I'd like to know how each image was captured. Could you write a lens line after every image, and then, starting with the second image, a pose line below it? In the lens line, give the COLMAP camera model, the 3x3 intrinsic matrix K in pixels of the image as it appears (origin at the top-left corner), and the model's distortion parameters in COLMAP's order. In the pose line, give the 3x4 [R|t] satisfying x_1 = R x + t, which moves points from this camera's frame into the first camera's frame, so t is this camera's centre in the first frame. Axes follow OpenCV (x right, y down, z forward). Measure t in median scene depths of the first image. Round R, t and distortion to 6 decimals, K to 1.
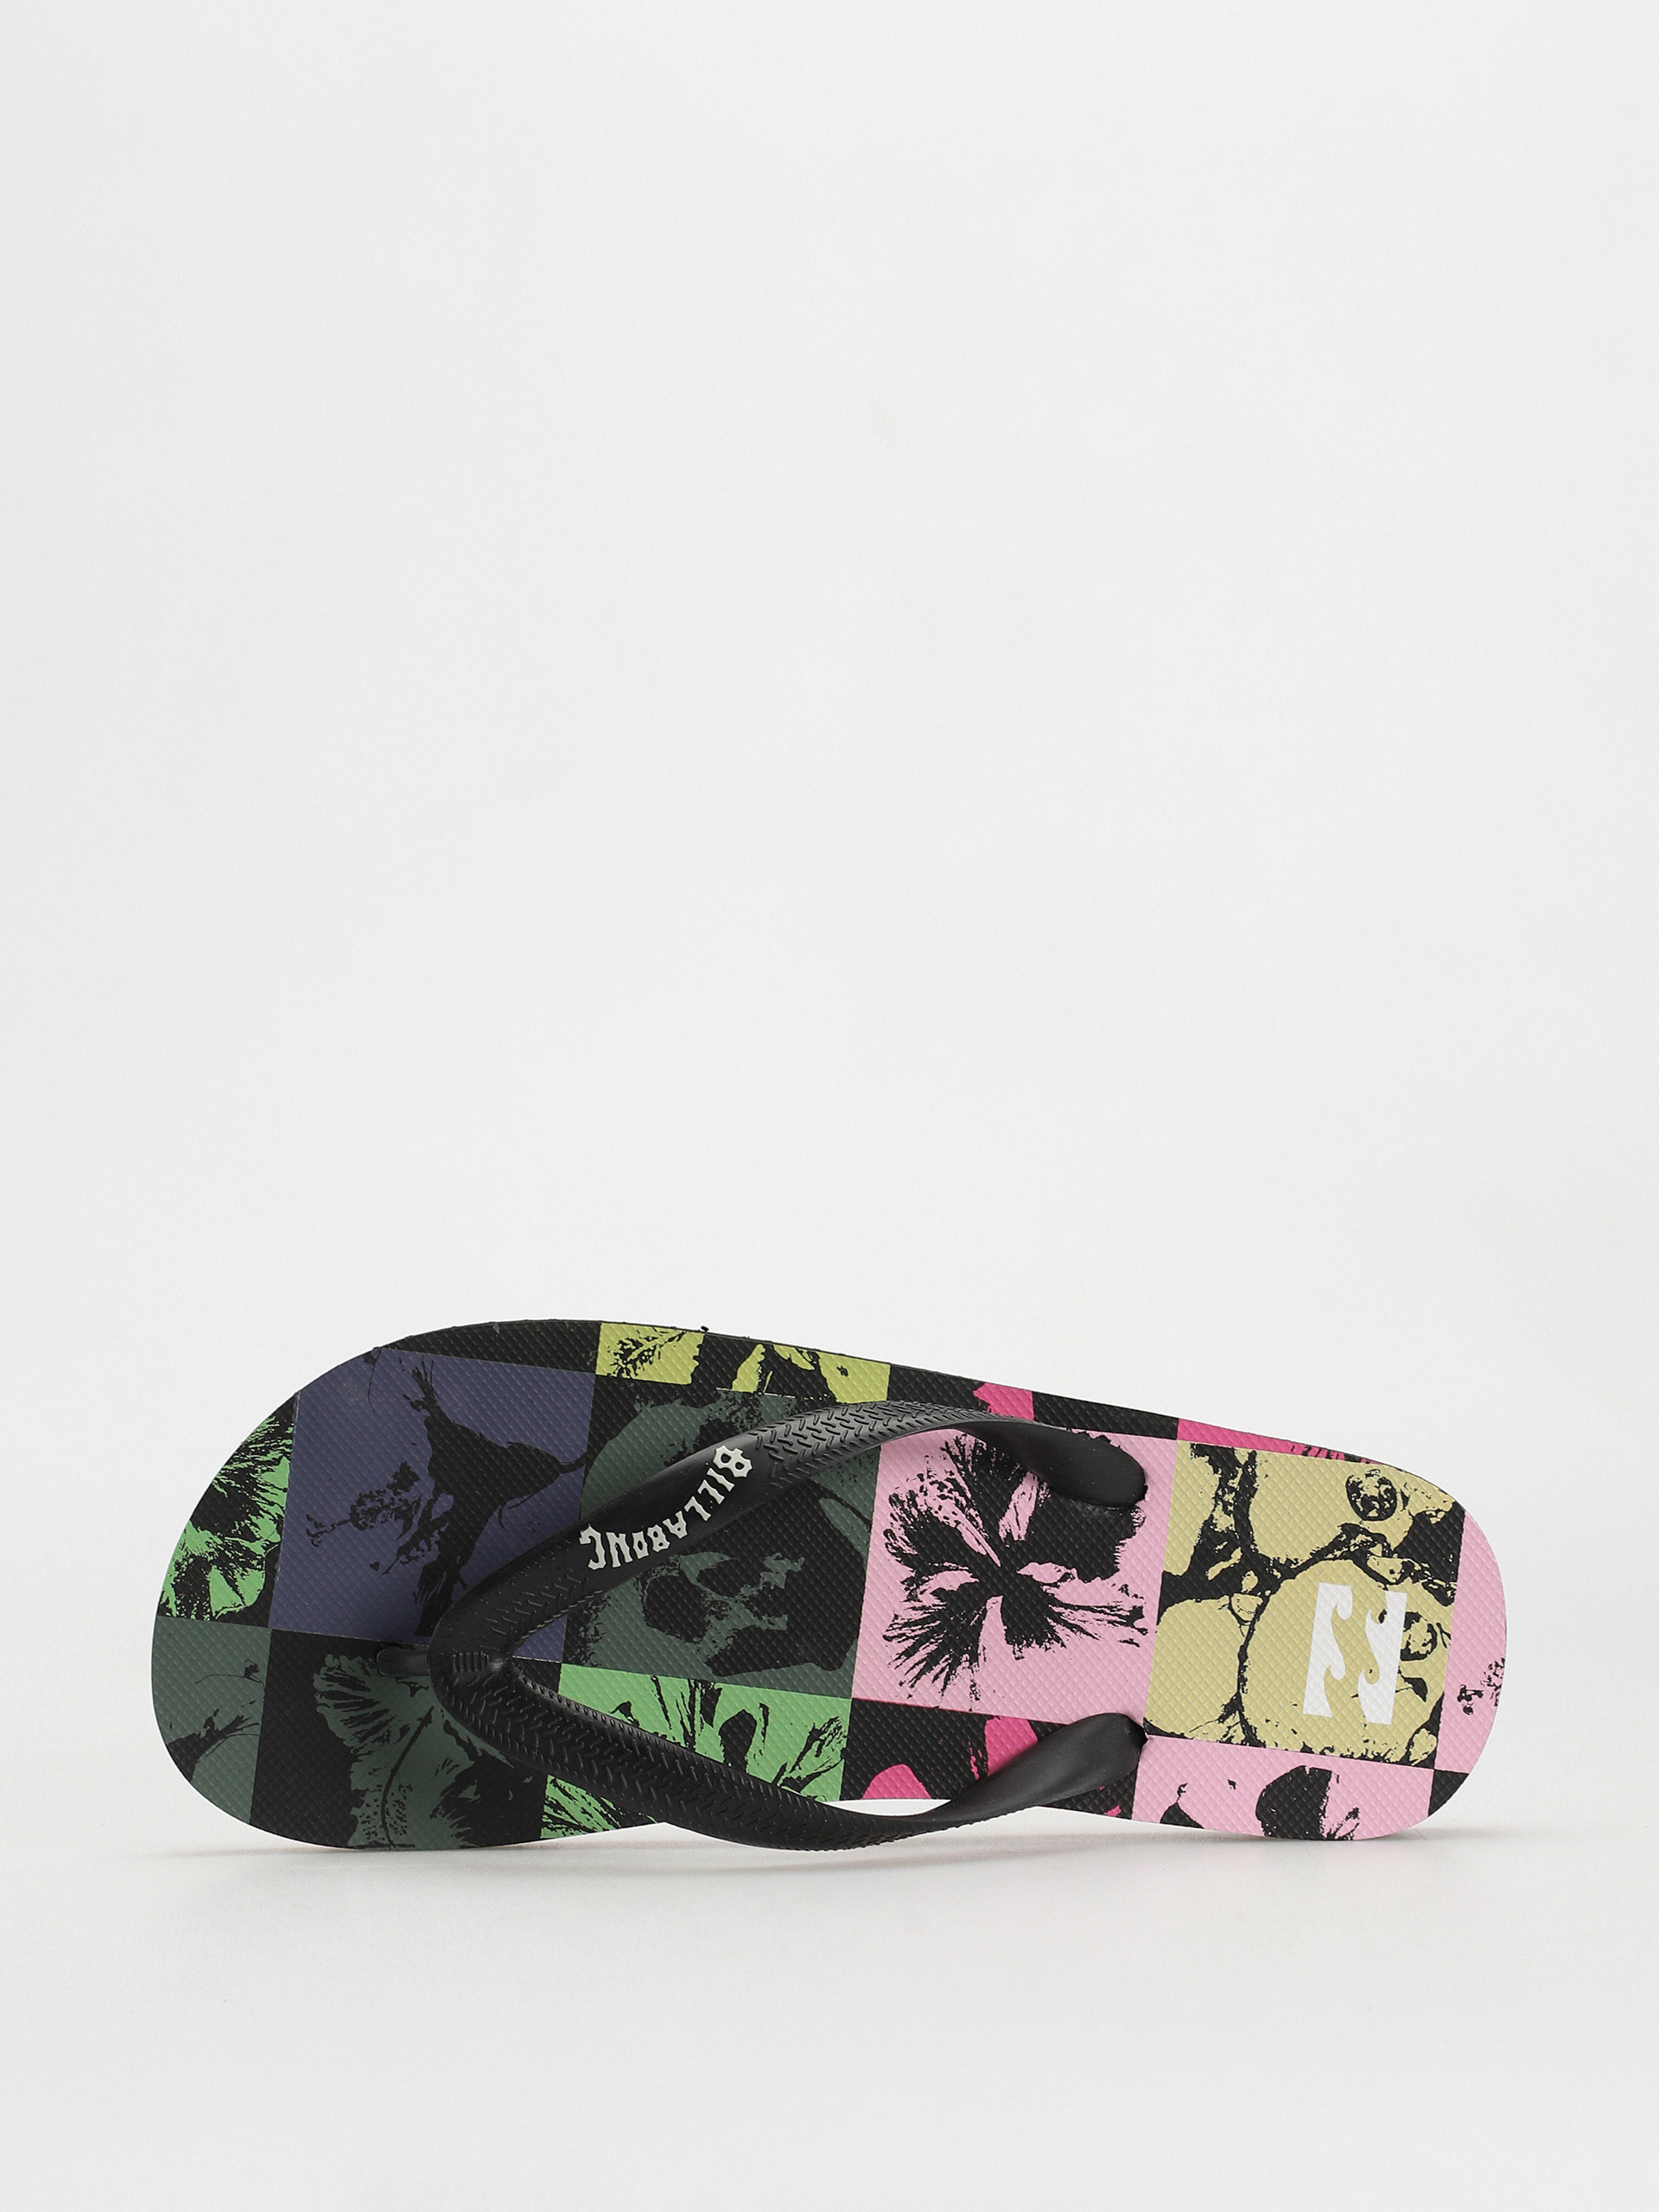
lens RADIAL K [[8046.5, 0, 829.5], [0, 8046.5, 1106.0], [0, 0, 1]] dist [-0.062355, 2.304926]
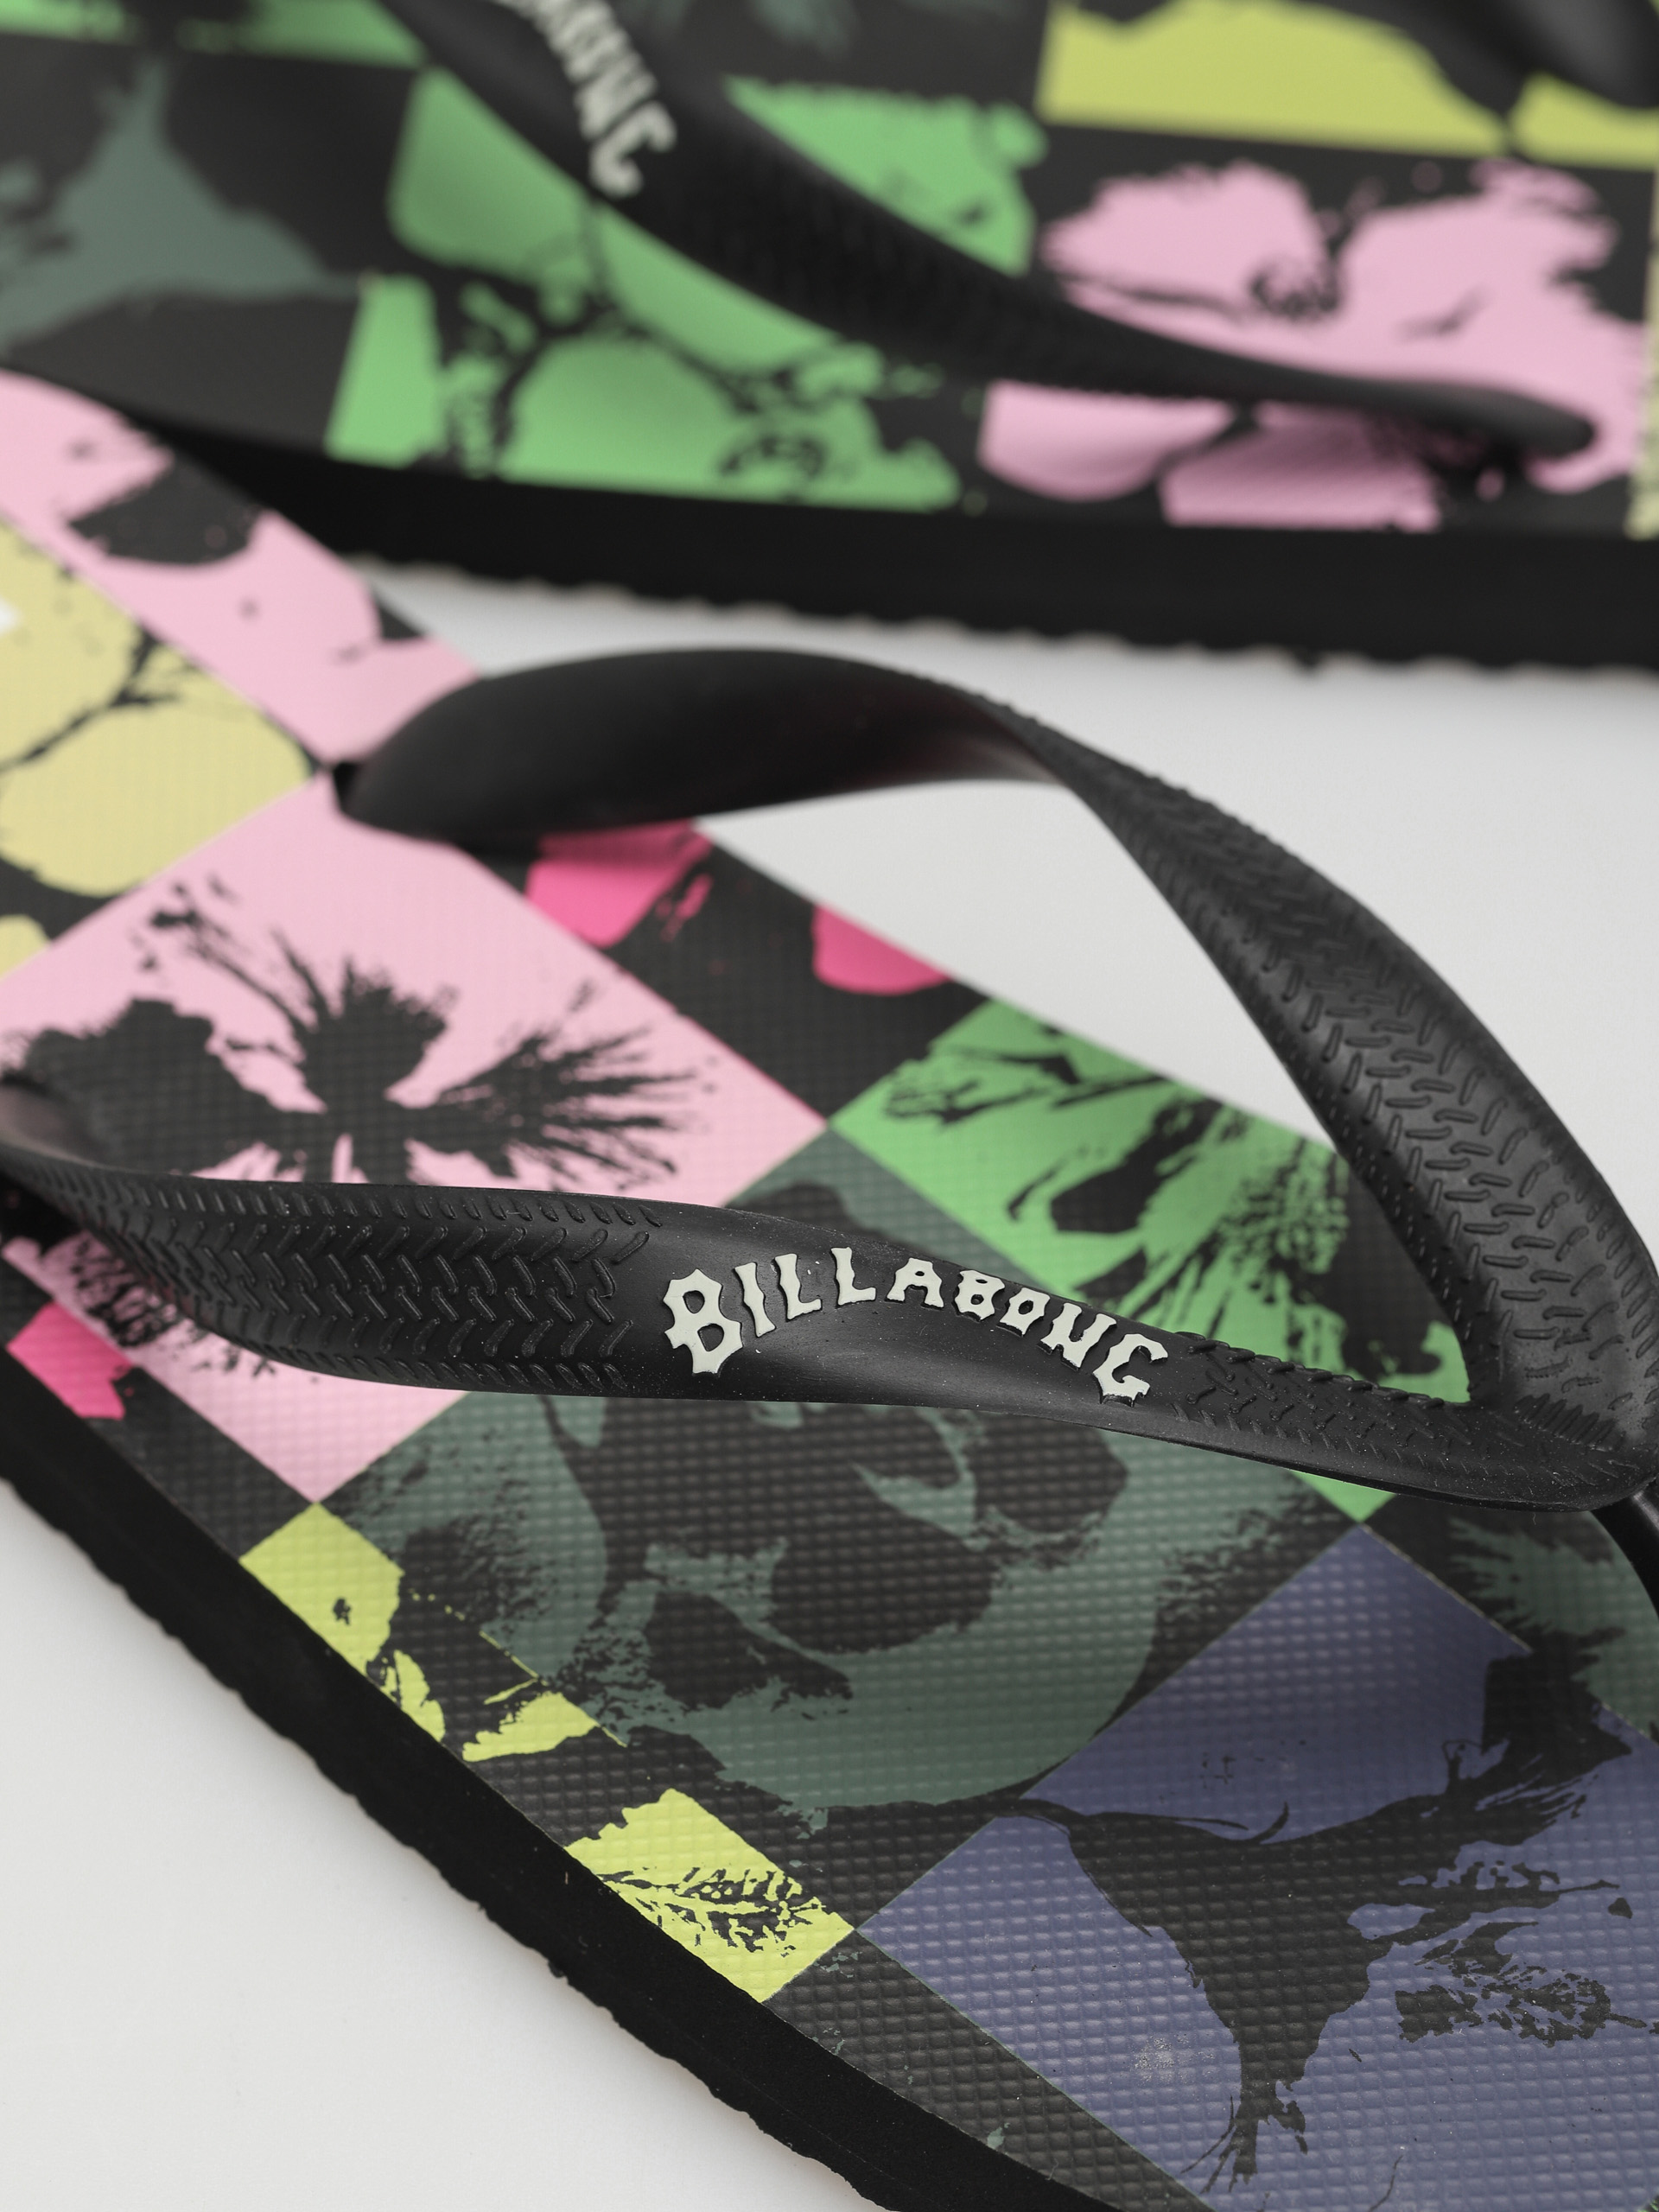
lens RADIAL K [[8046.5, 0, 829.5], [0, 8046.5, 1106.0], [0, 0, 1]] dist [-0.062355, 2.304926]
pose [[-0.799622, -0.460259, 0.385703, -0.156068], [0.599423, -0.573254, 0.558634, -0.156335], [-0.036010, 0.677895, 0.734276, 0.696463]]
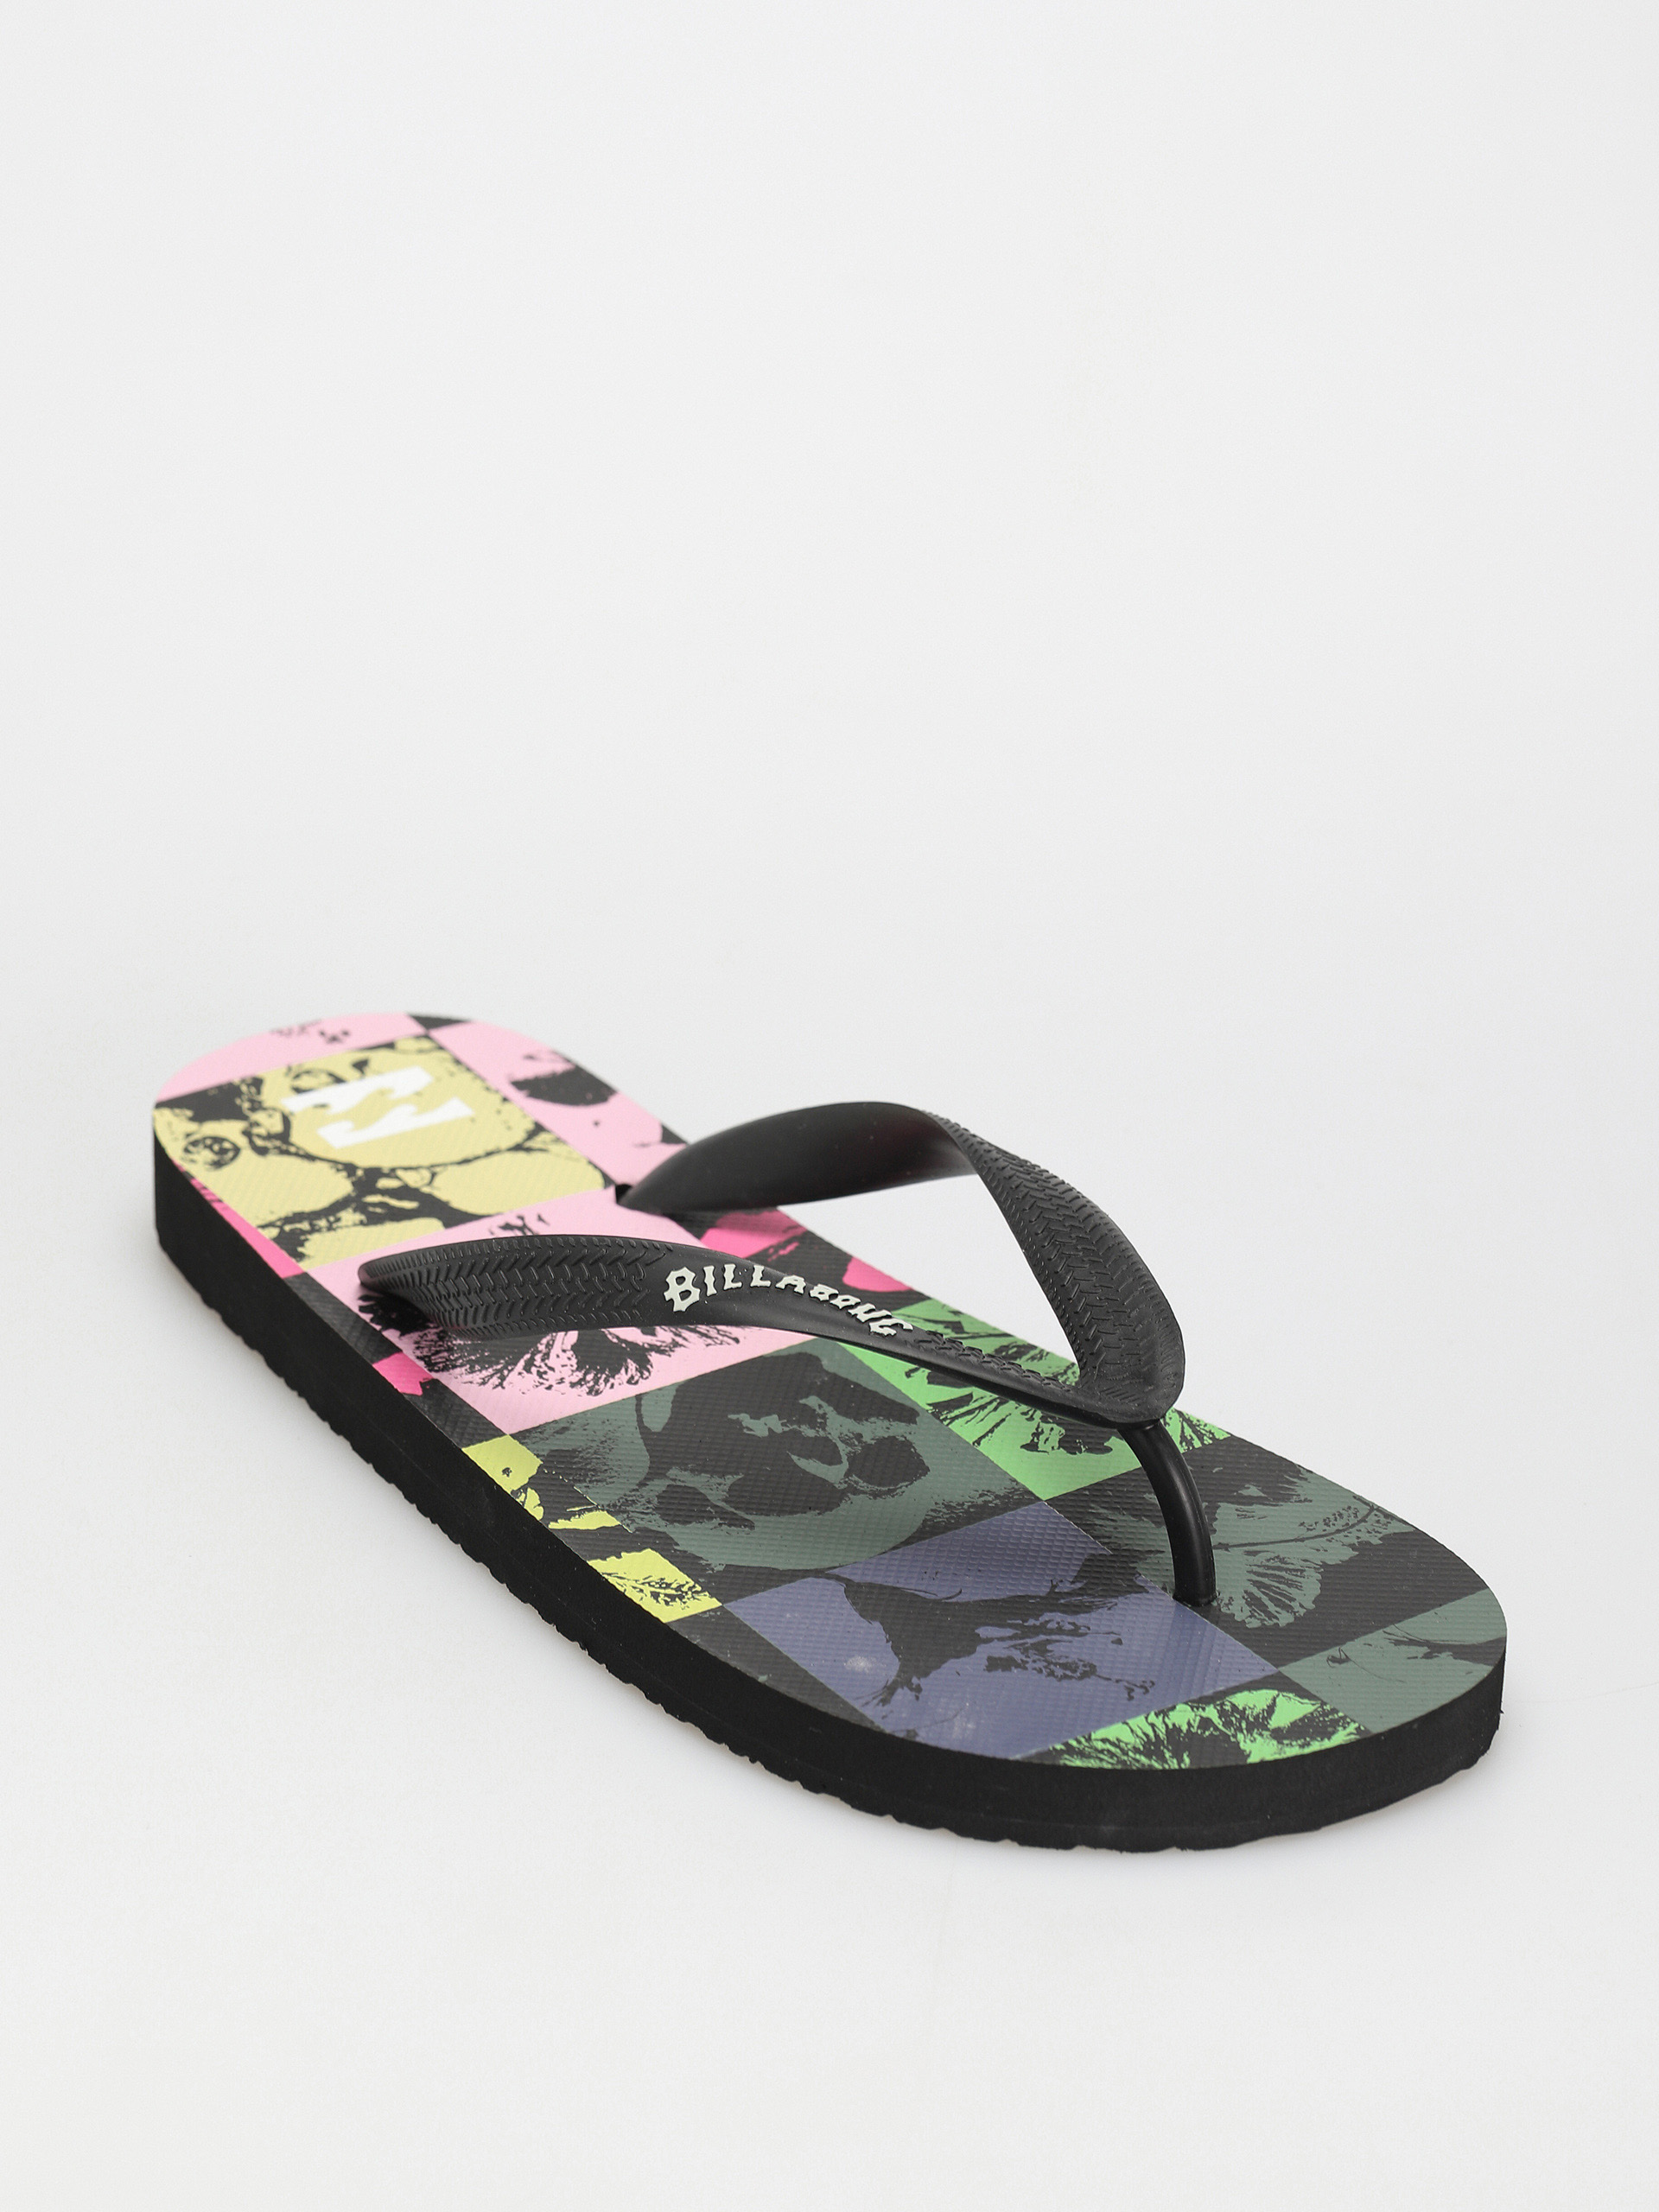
lens RADIAL K [[8337.3, 0, 829.5], [0, 8337.3, 1106.0], [0, 0, 1]] dist [-0.021635, 1.305930]
pose [[-0.659199, -0.359191, 0.660635, -0.523977], [0.751922, -0.305071, 0.584418, -0.391965], [-0.008377, 0.881994, 0.471186, 0.599620]]
